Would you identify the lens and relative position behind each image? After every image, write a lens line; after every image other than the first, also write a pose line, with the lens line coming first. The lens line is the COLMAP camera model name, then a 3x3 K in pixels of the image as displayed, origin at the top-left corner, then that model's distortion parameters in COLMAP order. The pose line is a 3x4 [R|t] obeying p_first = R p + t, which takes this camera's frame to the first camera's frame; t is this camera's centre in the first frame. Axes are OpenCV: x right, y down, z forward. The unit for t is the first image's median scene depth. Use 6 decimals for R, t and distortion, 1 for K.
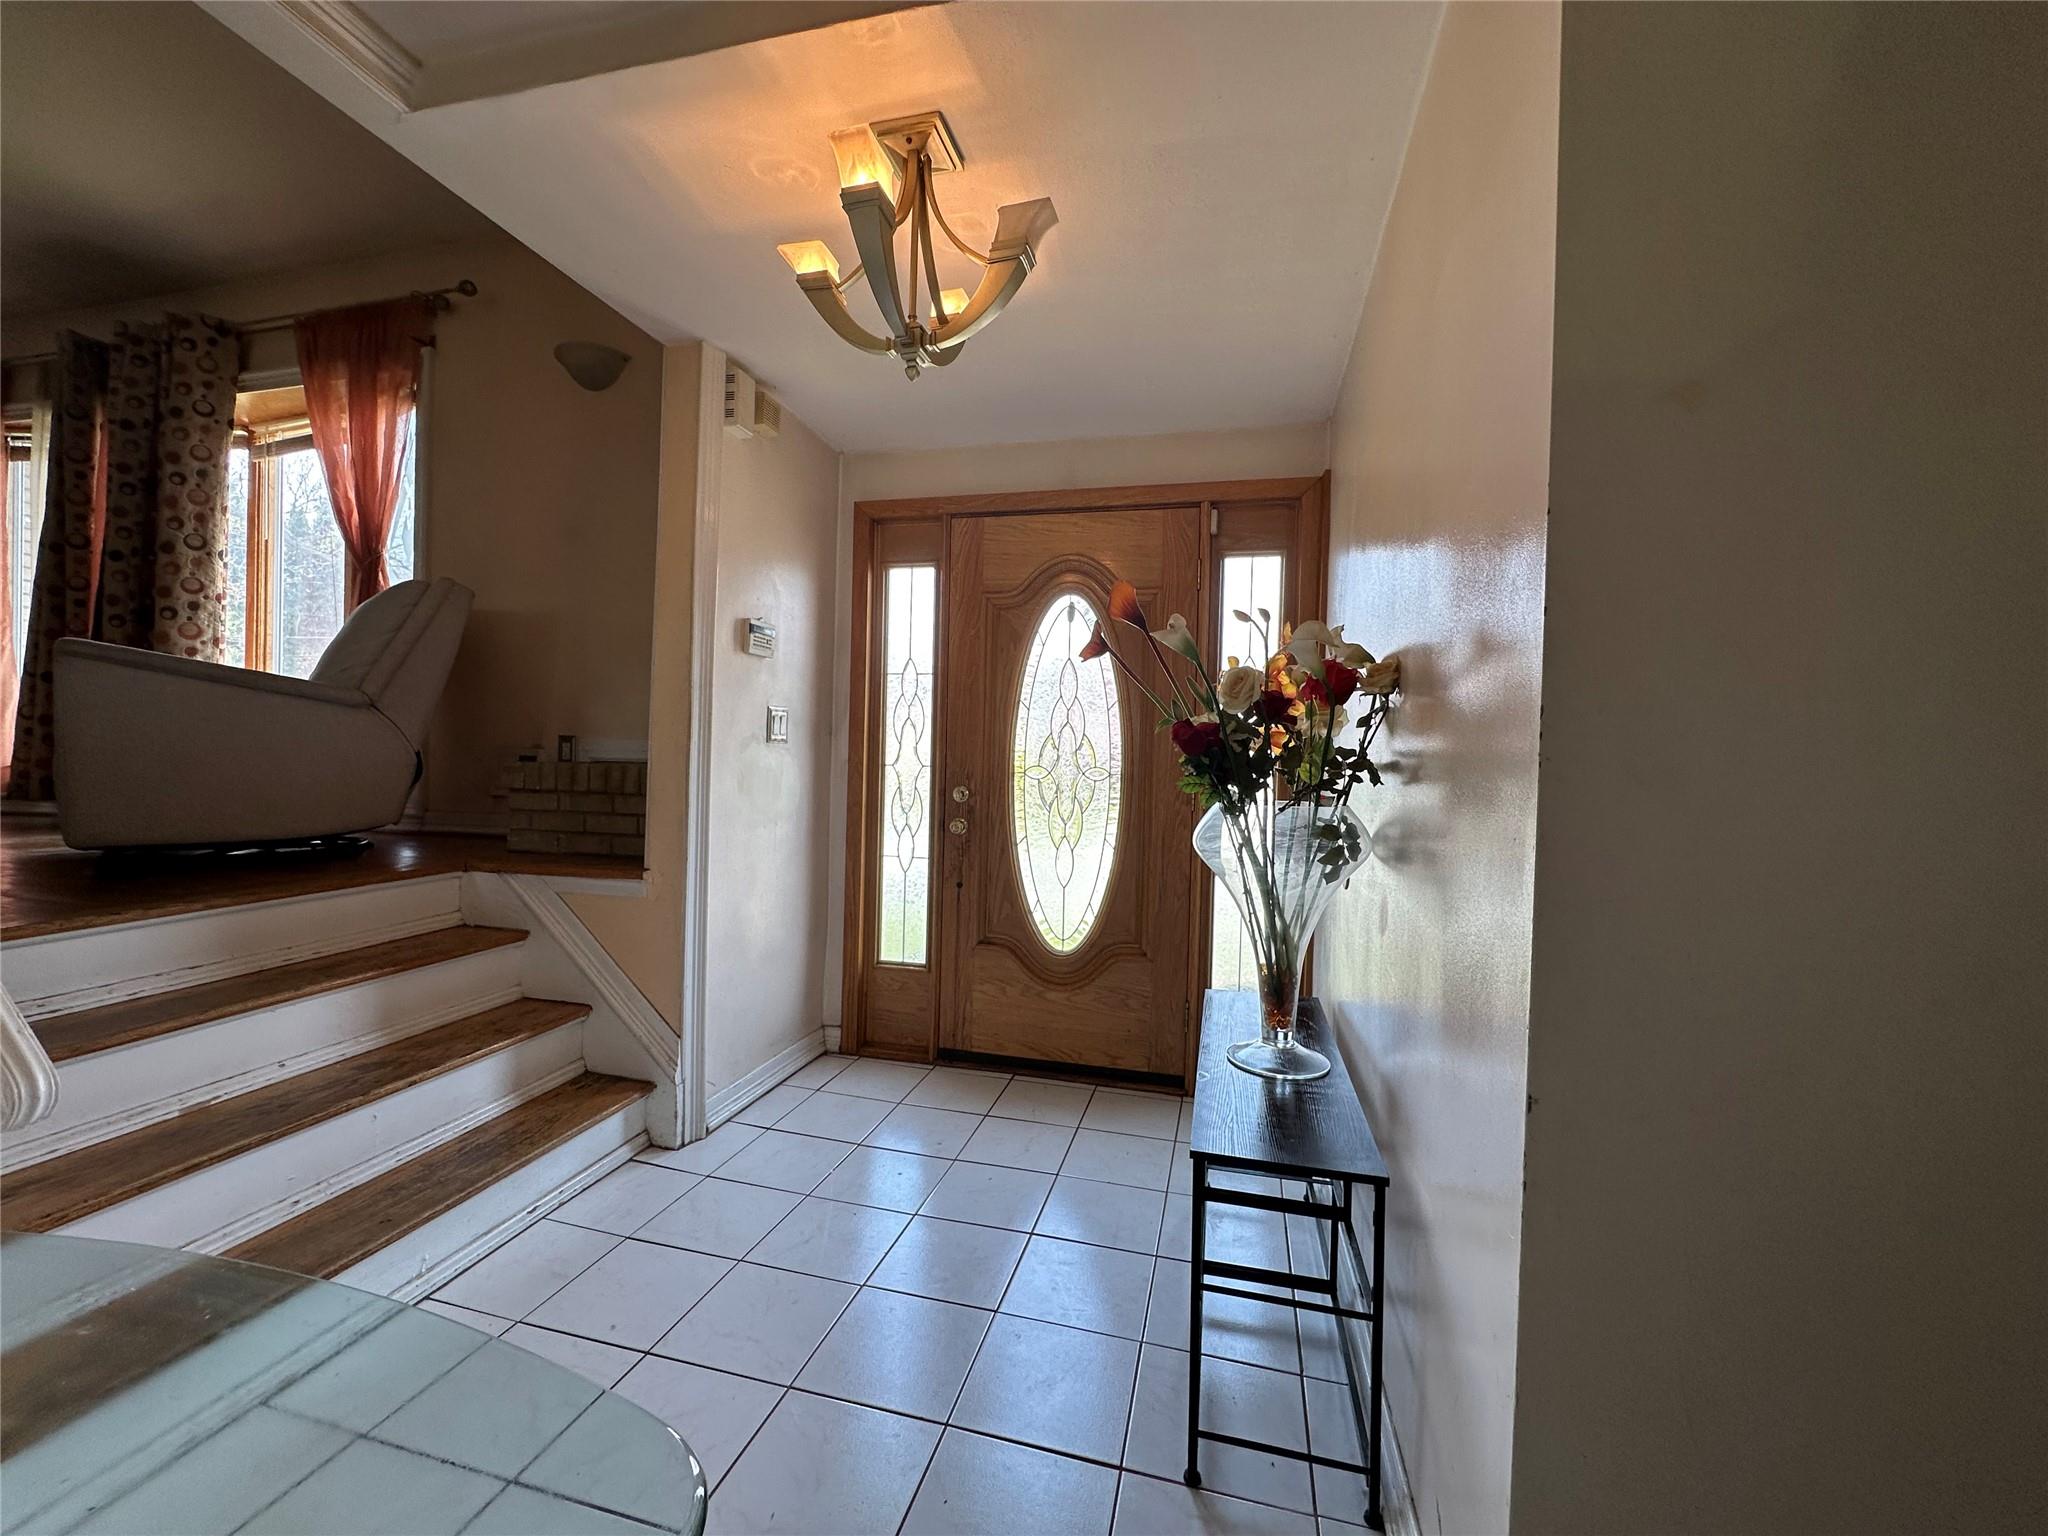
lens RADIAL K [[819.6, 0, 1025.8], [0, 819.6, 768.1], [0, 0, 1]] dist [-0.002836, 0.000582]
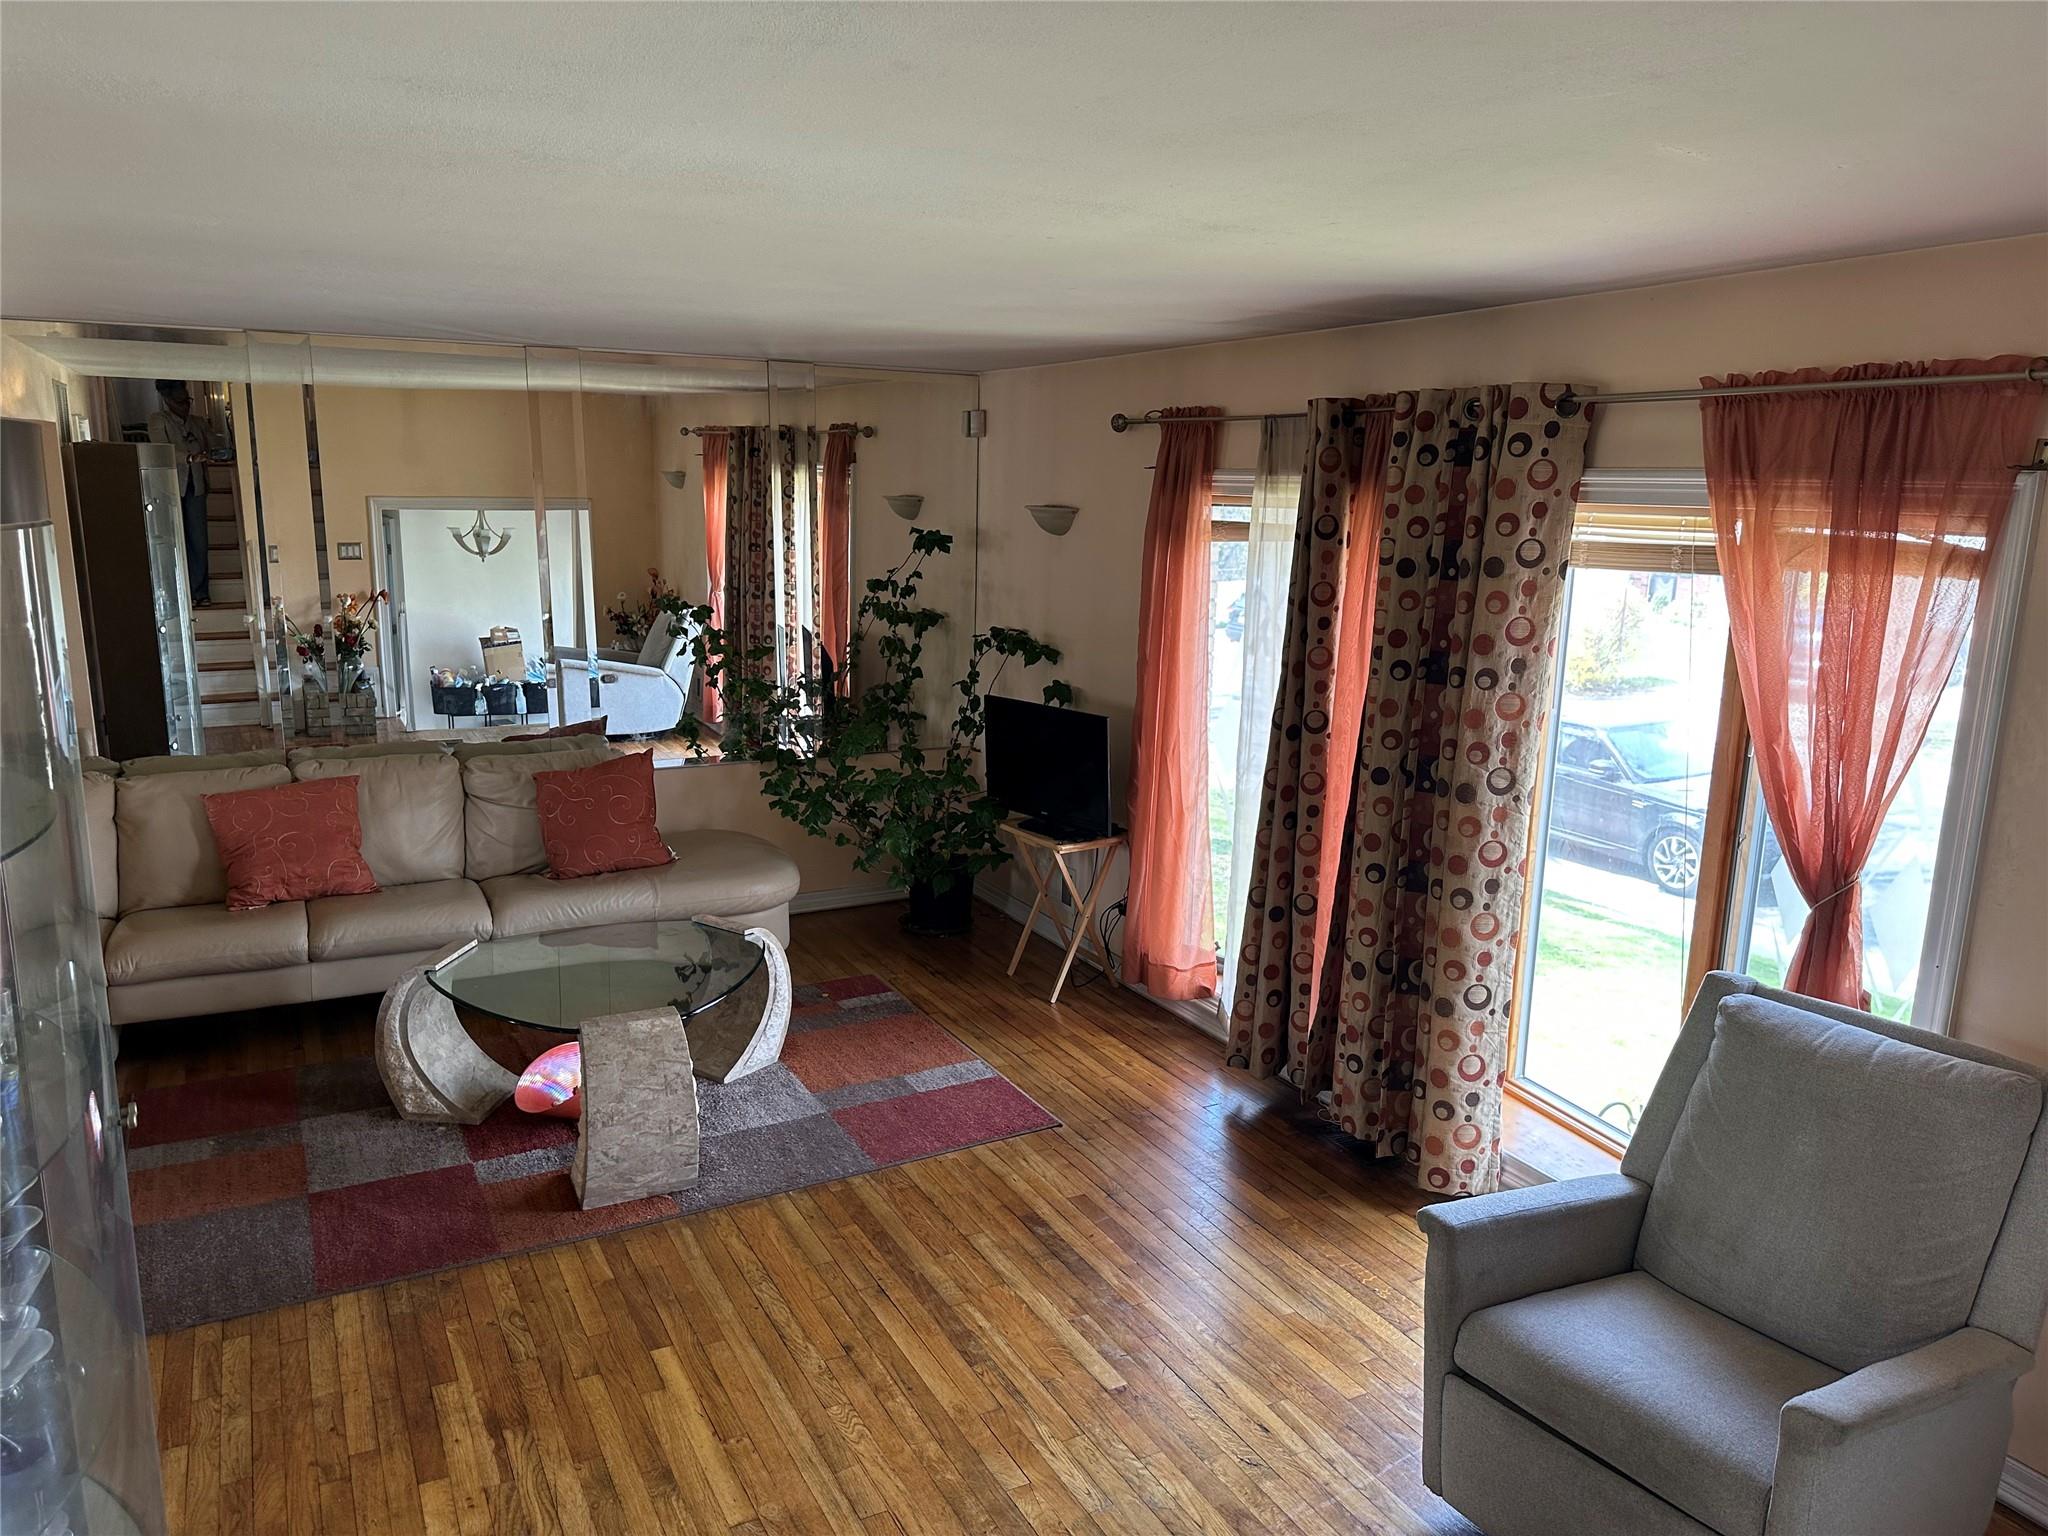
lens RADIAL K [[1442.2, 0, 1014.0], [0, 1442.2, 780.0], [0, 0, 1]] dist [0.114980, -0.167333]
pose [[0.664732, 0.144441, -0.732986, -0.574483], [-0.015768, 0.983626, 0.179532, -0.569414], [0.746916, -0.107783, 0.656125, 0.035068]]
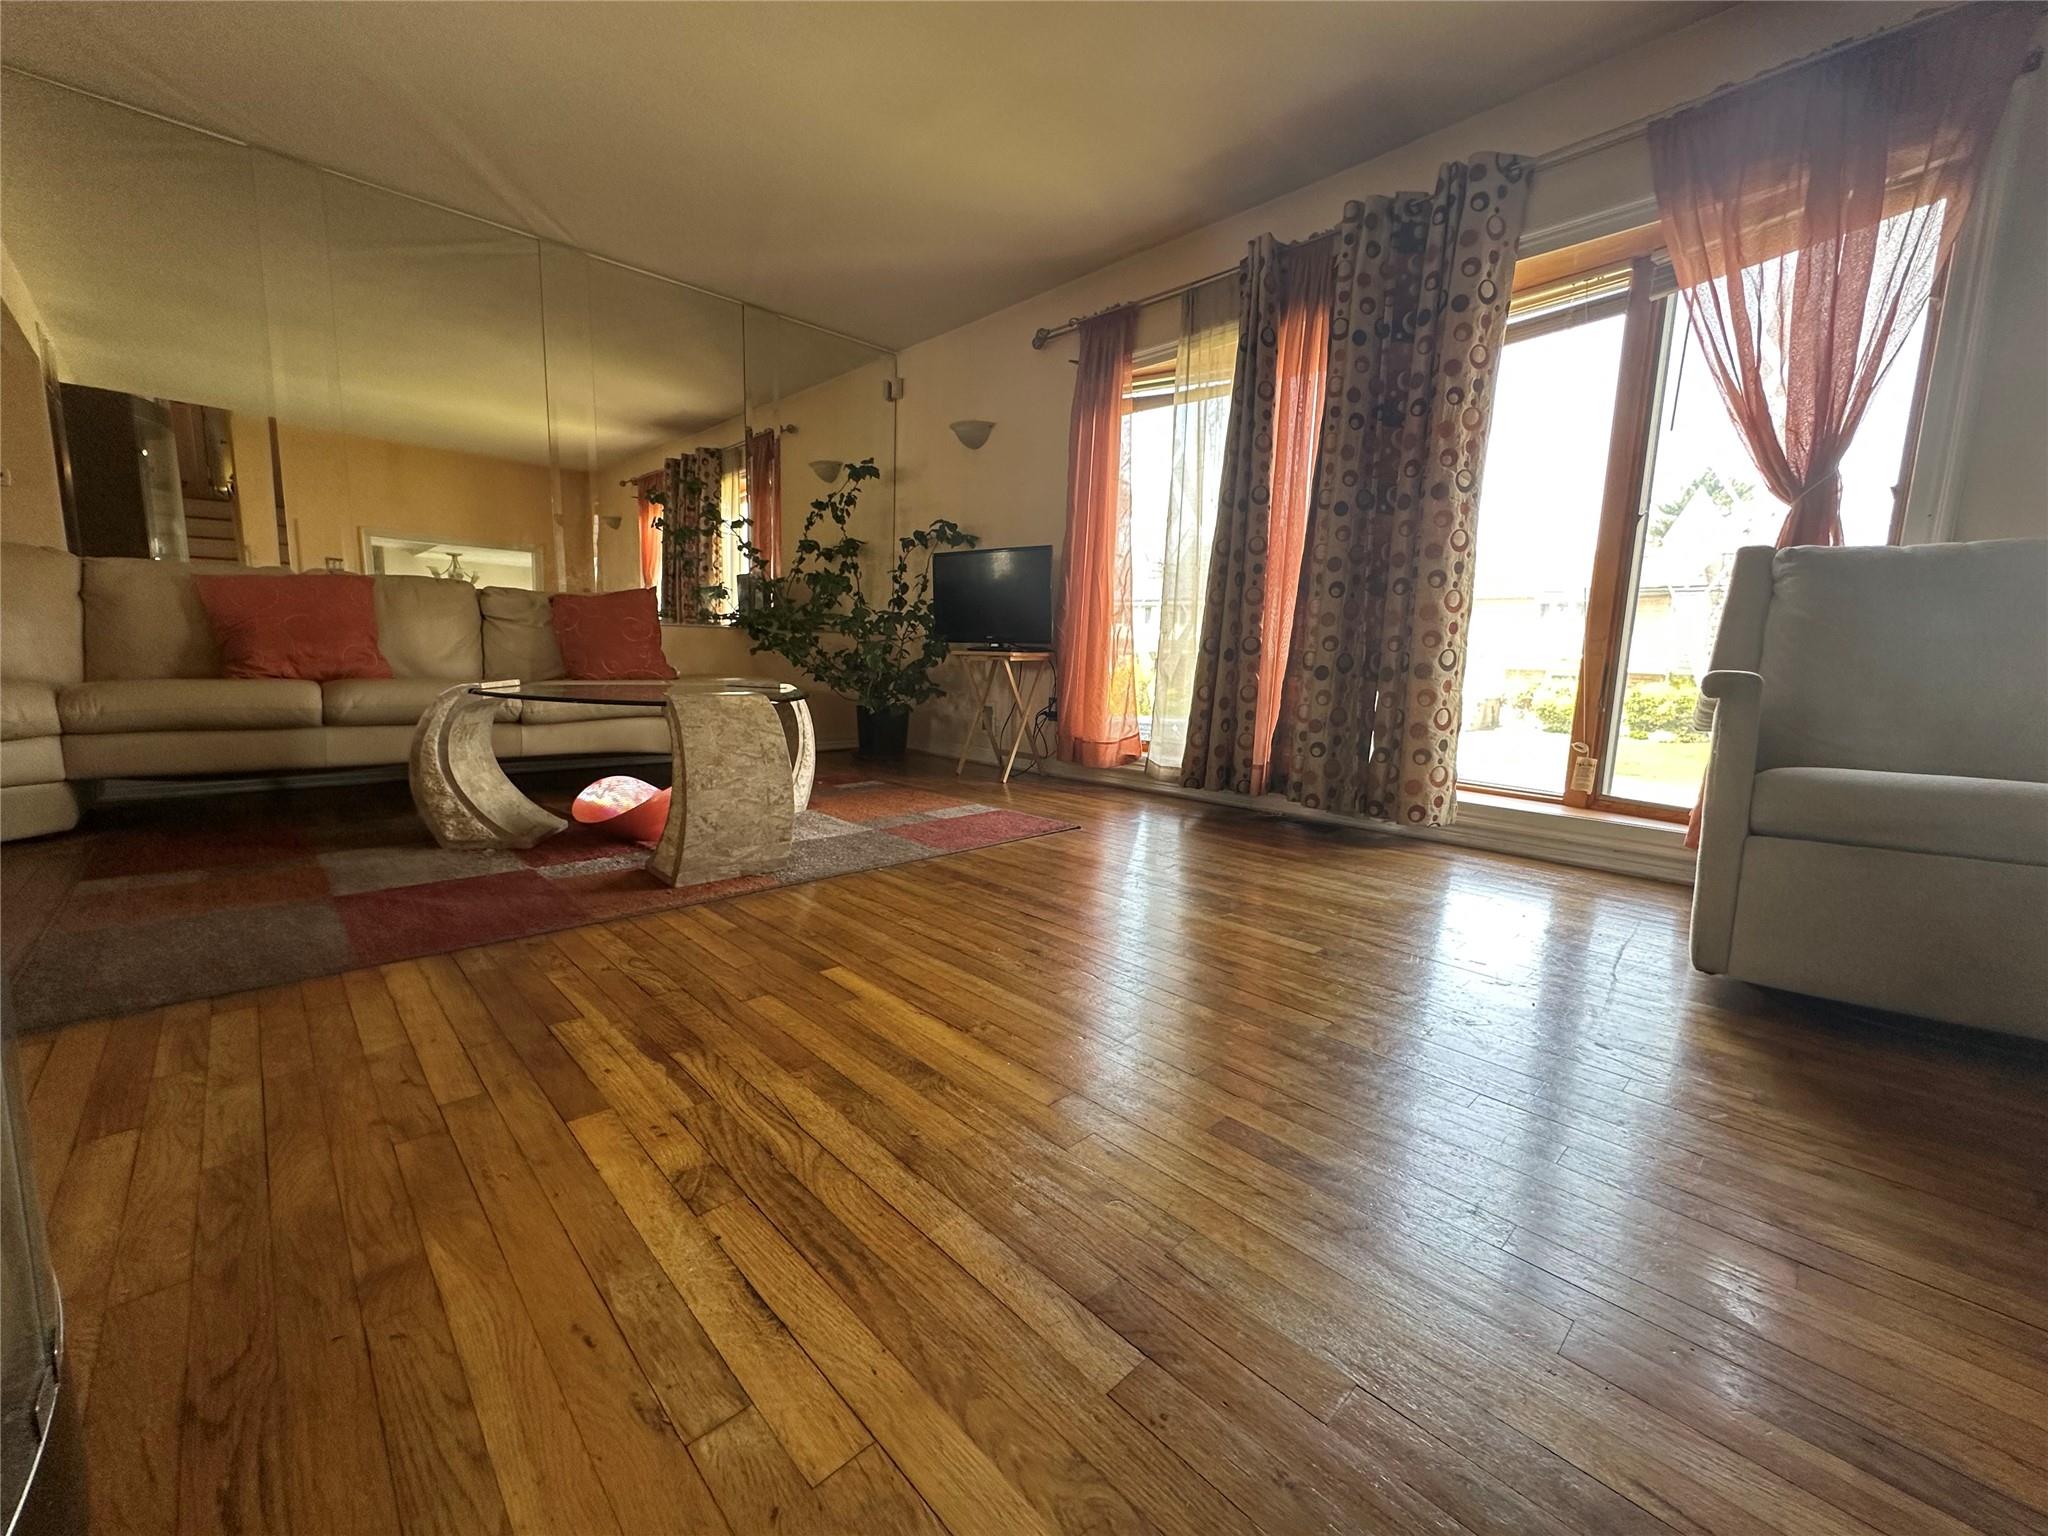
lens RADIAL K [[820.3, 0, 1024.0], [0, 820.3, 768.0], [0, 0, 1]] dist [0.006417, -0.010415]
pose [[0.846177, 0.080089, -0.526849, -1.153108], [-0.020466, 0.992797, 0.118050, -0.115697], [0.532509, -0.089109, 0.841721, 0.148684]]
